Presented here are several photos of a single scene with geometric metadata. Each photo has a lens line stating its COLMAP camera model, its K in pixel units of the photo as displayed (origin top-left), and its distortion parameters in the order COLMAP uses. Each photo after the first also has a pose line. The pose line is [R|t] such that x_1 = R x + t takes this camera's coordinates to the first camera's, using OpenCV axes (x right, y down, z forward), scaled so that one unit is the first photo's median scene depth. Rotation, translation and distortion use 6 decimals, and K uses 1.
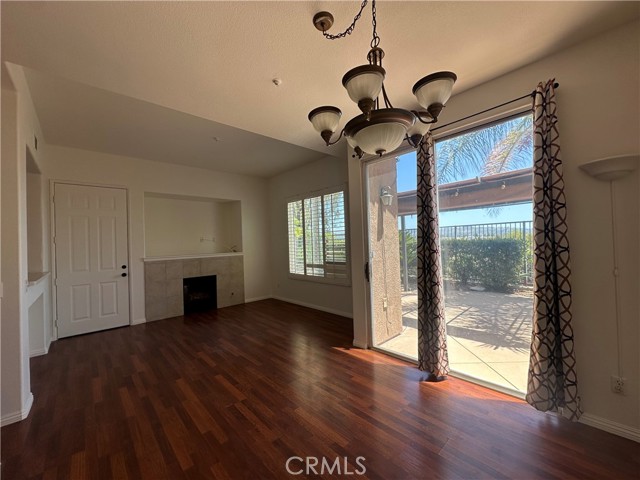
lens RADIAL K [[256.5, 0, 319.0], [0, 256.5, 239.2], [0, 0, 1]] dist [-0.003505, 0.000328]
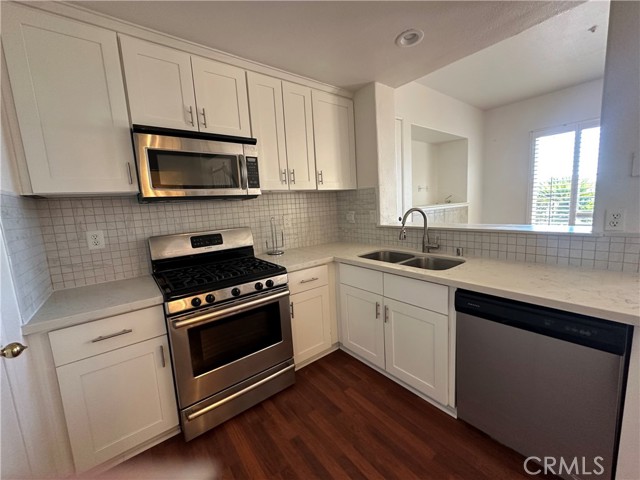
lens RADIAL K [[256.5, 0, 319.0], [0, 256.5, 239.2], [0, 0, 1]] dist [-0.003505, 0.000328]
pose [[0.996178, -0.013969, -0.086226, -0.844347], [0.026704, 0.988573, 0.148360, 0.037985], [0.083169, -0.150096, 0.985167, 0.131205]]
